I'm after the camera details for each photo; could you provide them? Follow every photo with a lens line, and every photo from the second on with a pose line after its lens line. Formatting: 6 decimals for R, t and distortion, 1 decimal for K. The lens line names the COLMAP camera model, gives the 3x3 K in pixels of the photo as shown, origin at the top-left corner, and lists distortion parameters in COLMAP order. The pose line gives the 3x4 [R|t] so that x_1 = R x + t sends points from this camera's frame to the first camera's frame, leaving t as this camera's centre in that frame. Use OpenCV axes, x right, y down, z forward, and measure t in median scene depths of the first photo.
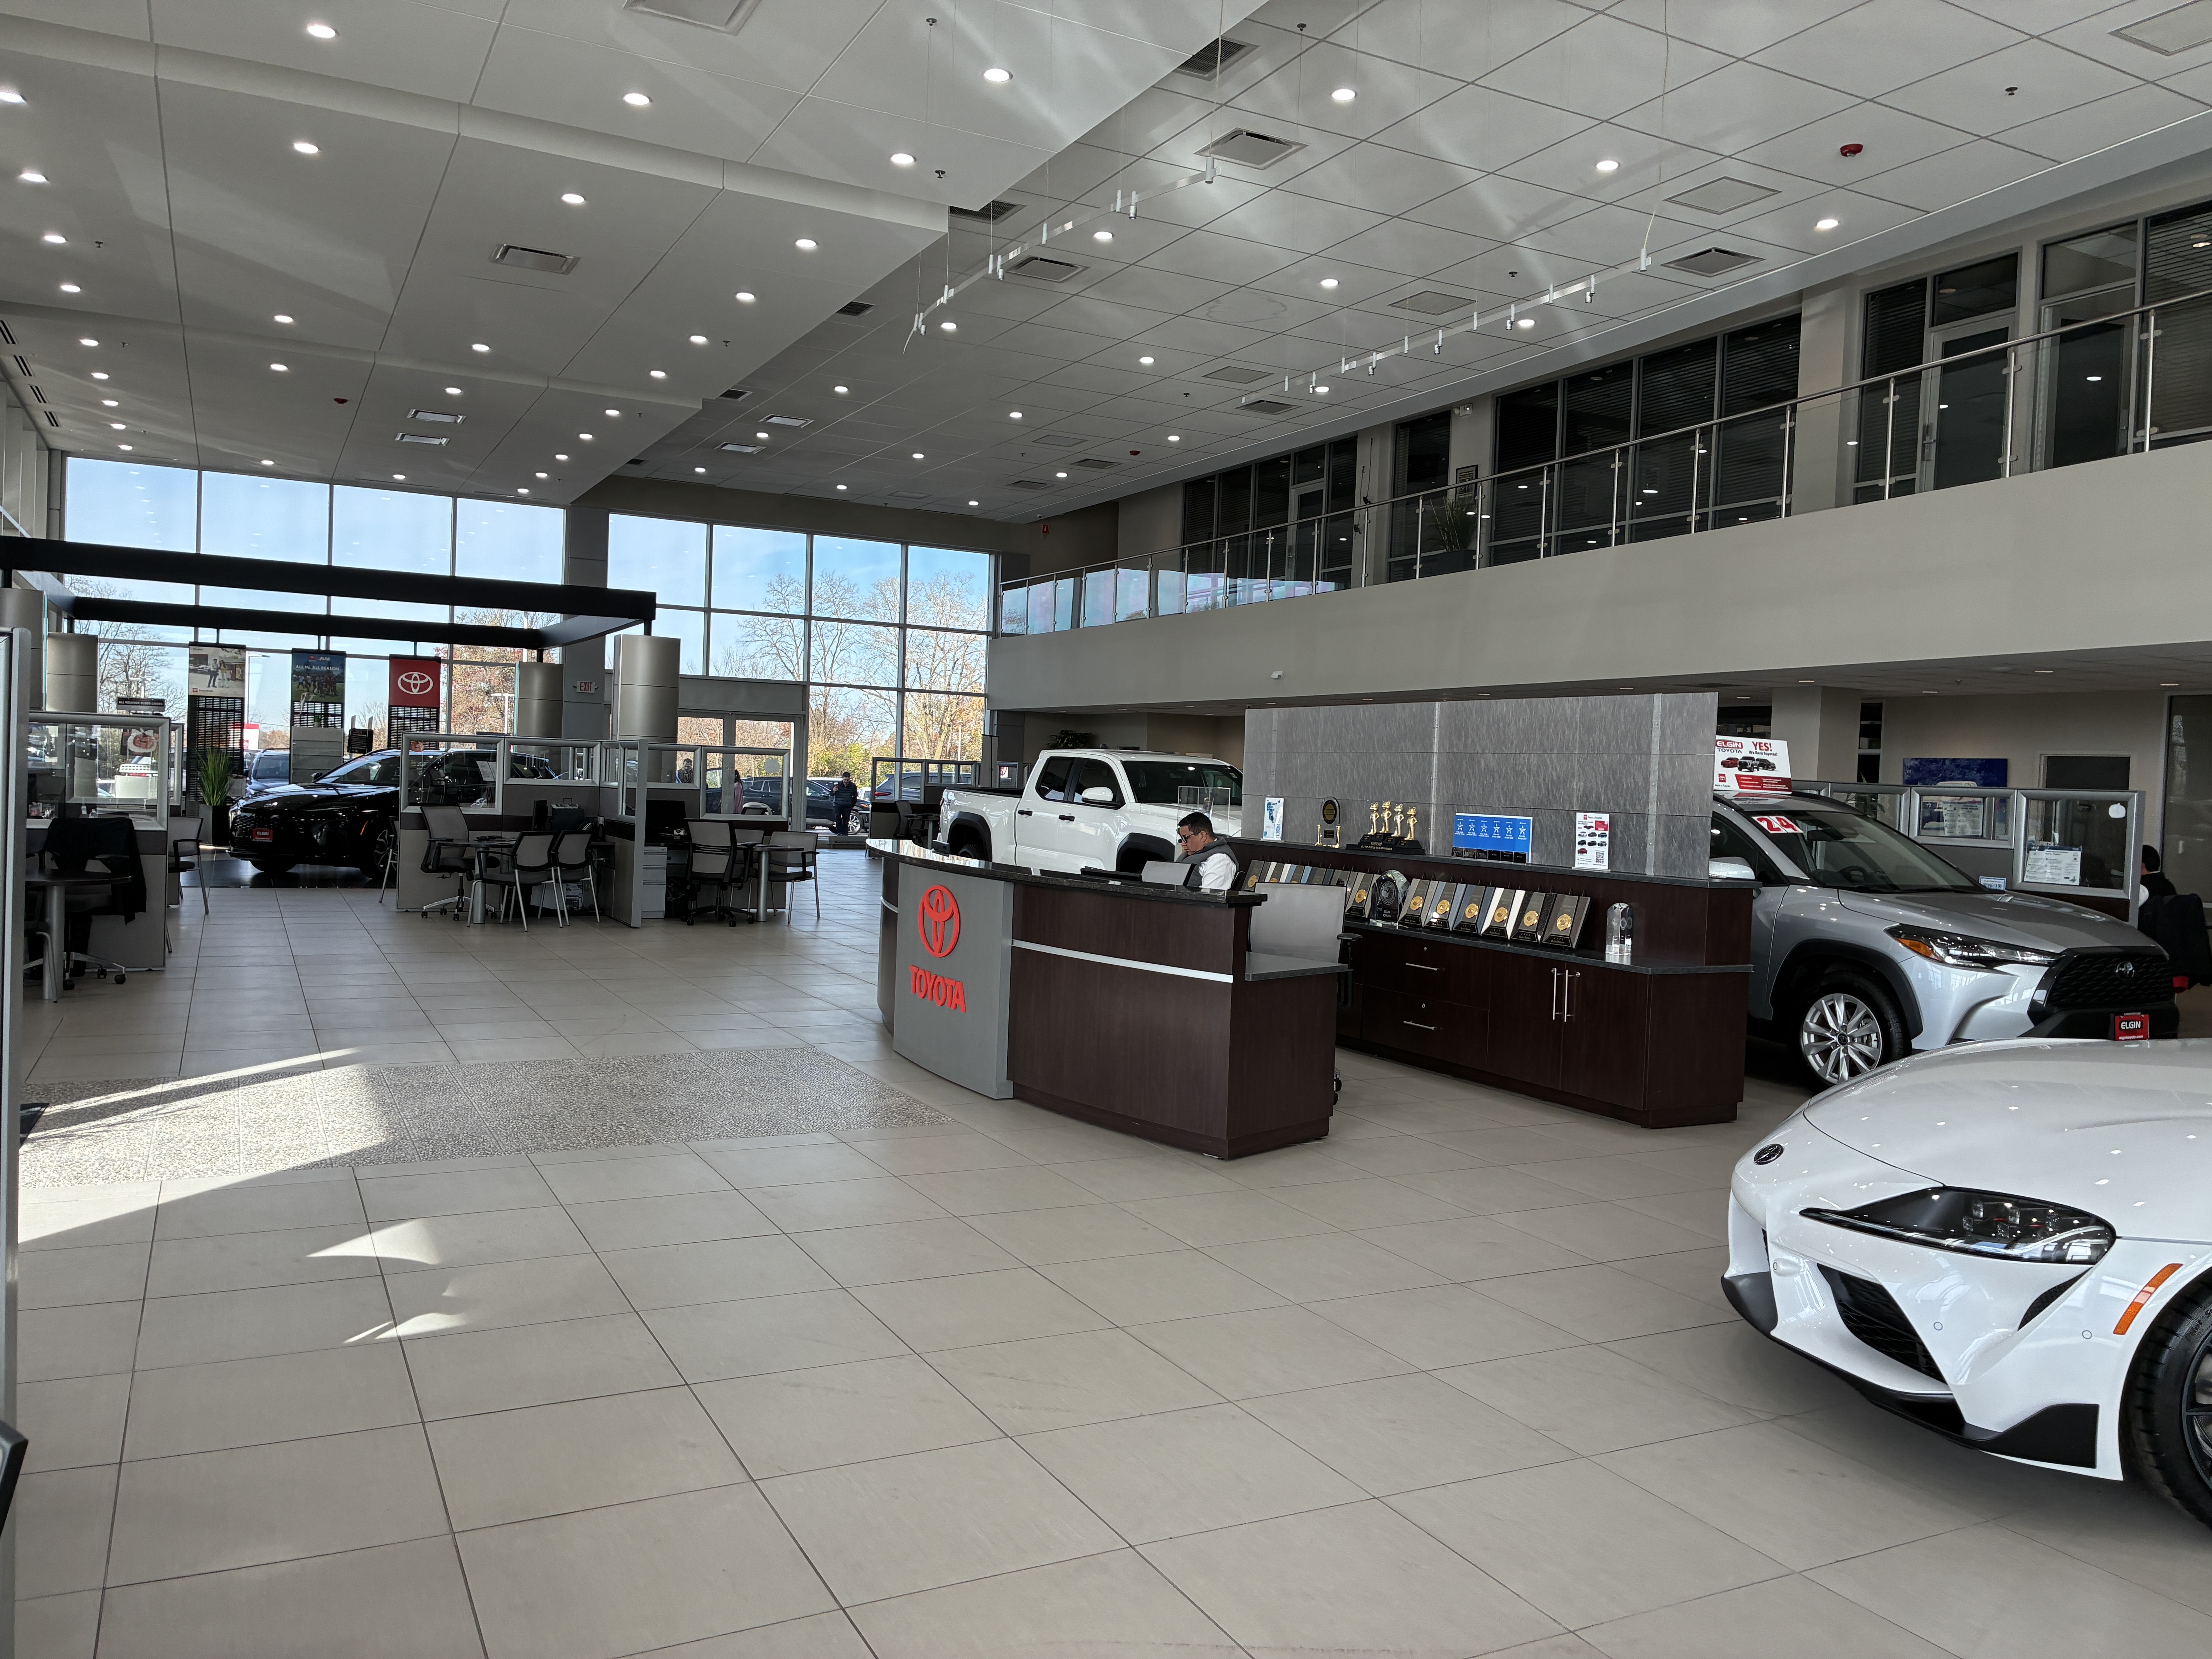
lens RADIAL K [[1656.7, 0, 1106.0], [0, 1656.7, 829.5], [0, 0, 1]] dist [0.036598, -0.057037]
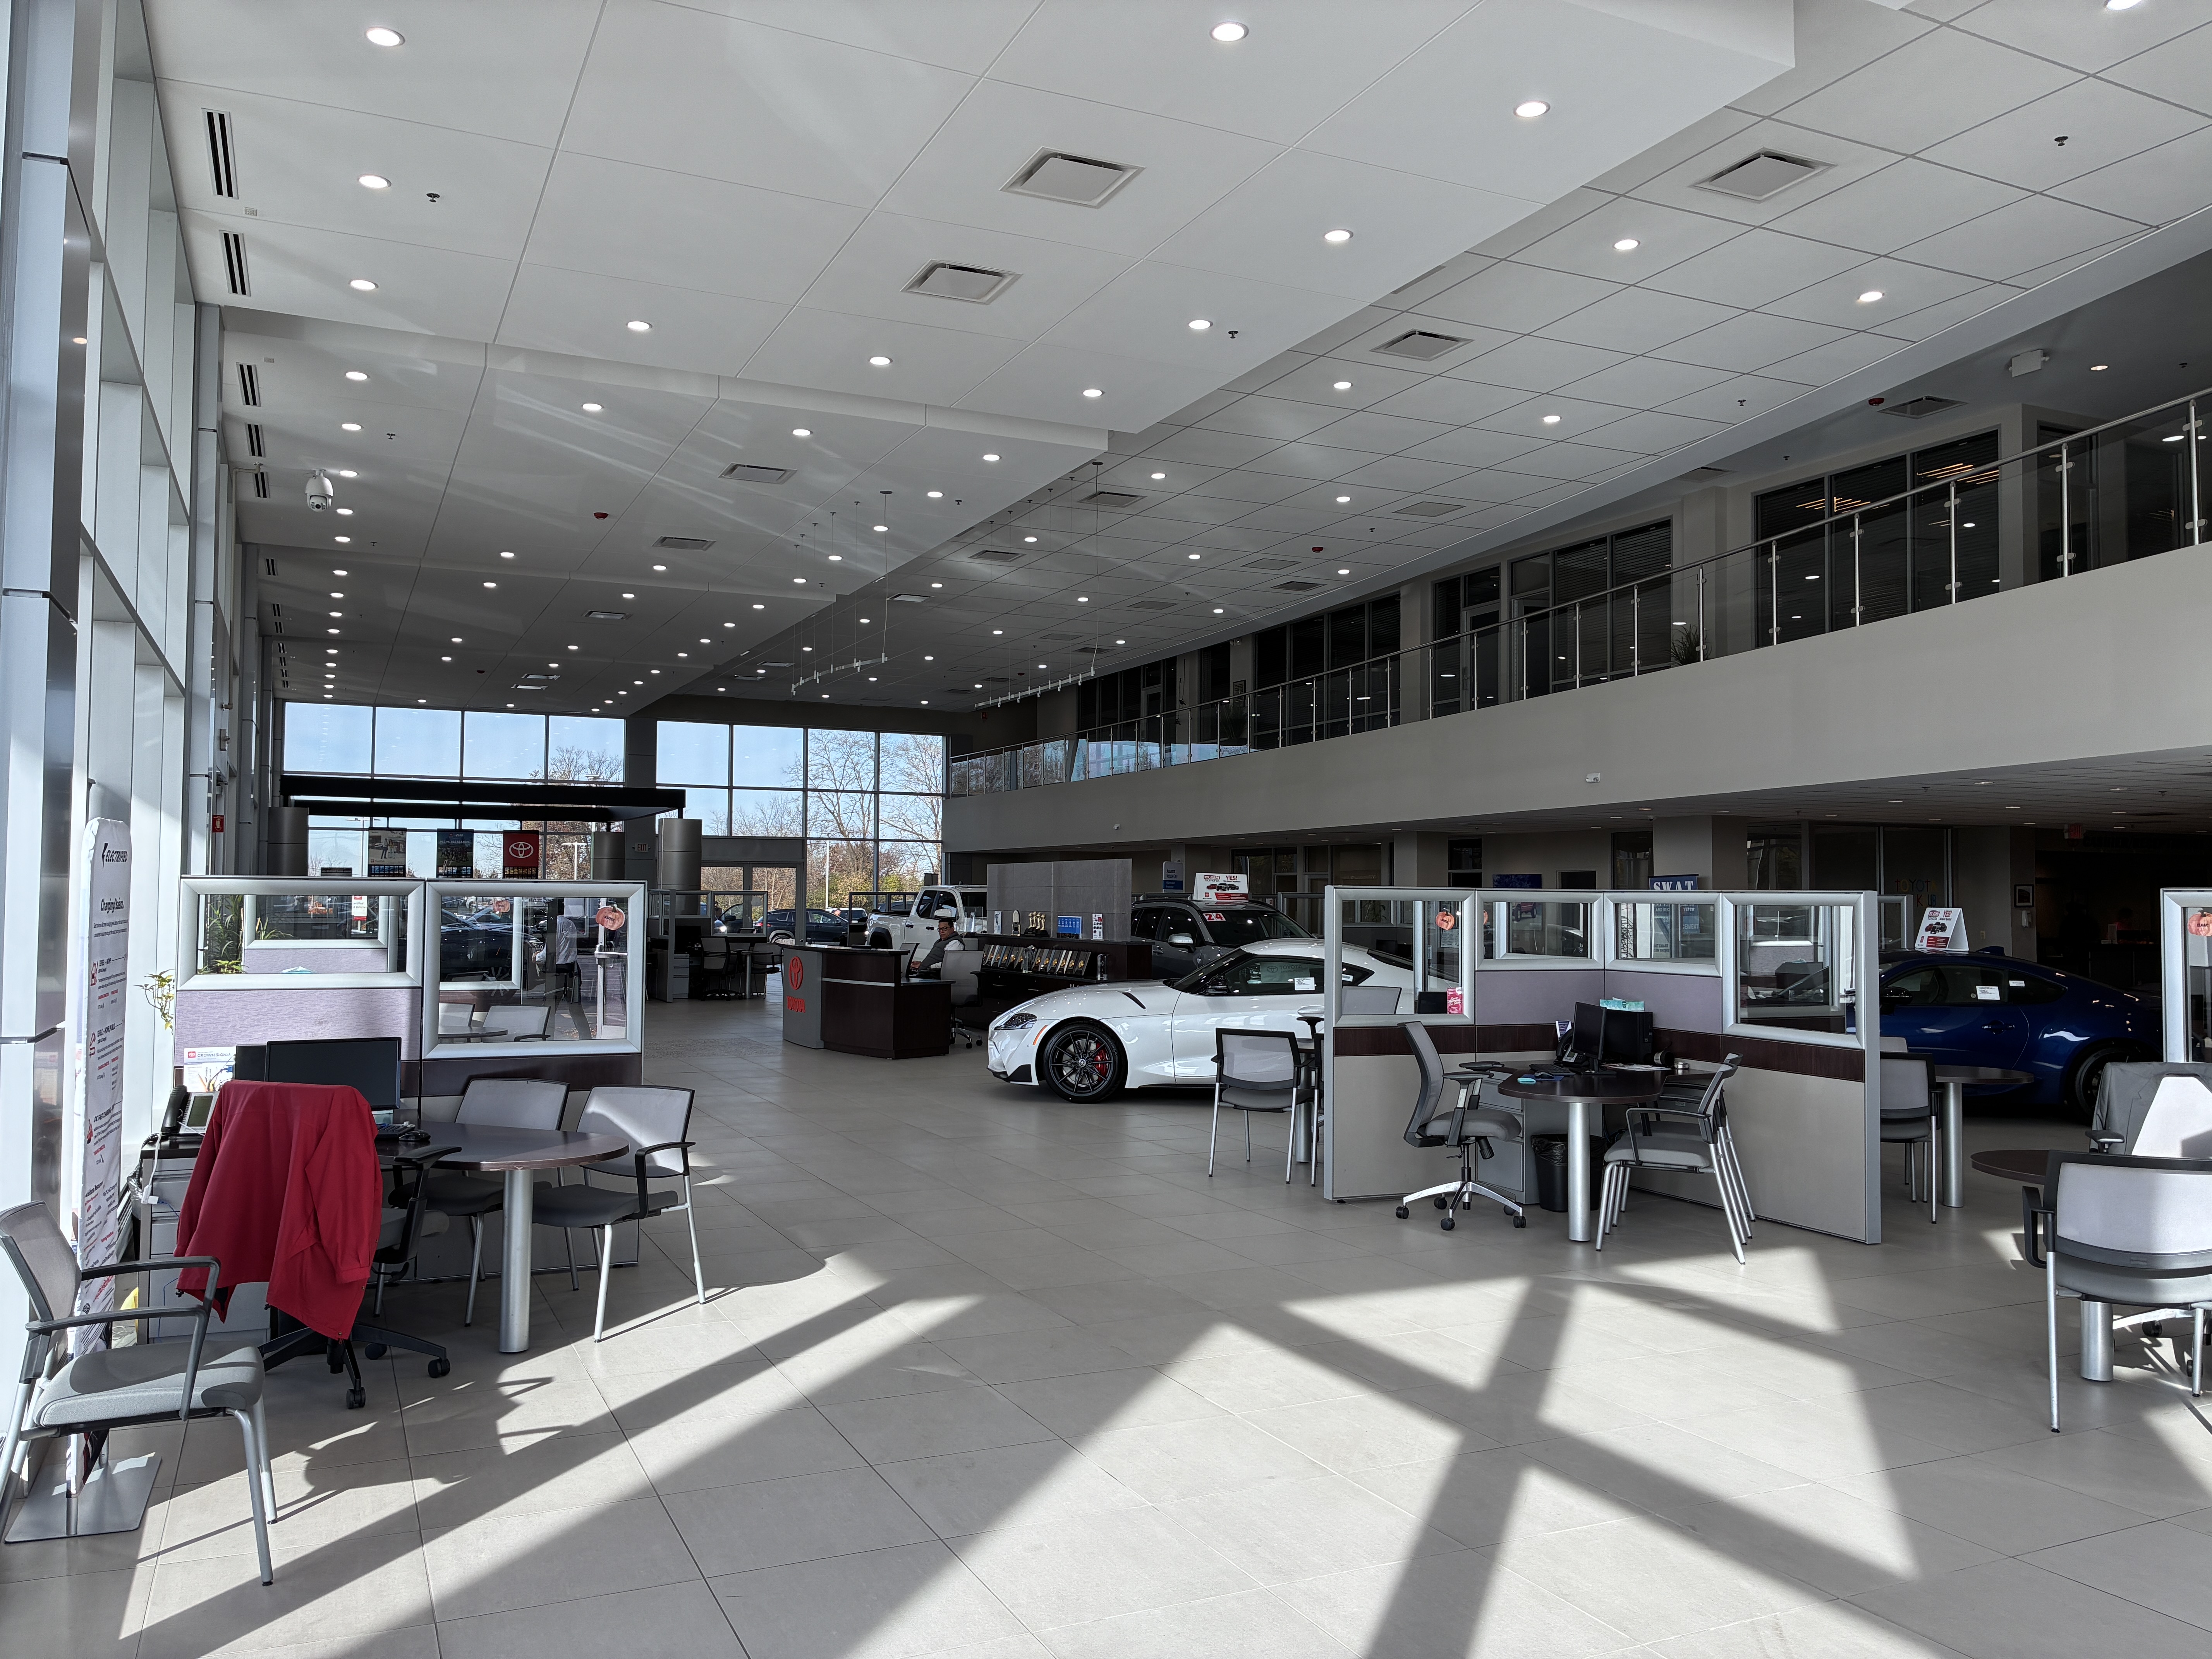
lens RADIAL K [[1684.9, 0, 1106.0], [0, 1684.9, 829.5], [0, 0, 1]] dist [-0.002490, -0.002411]
pose [[0.998821, -0.031474, -0.036953, 0.137579], [0.028647, 0.996795, -0.074696, 0.015796], [0.039186, 0.073550, 0.996521, -0.419512]]
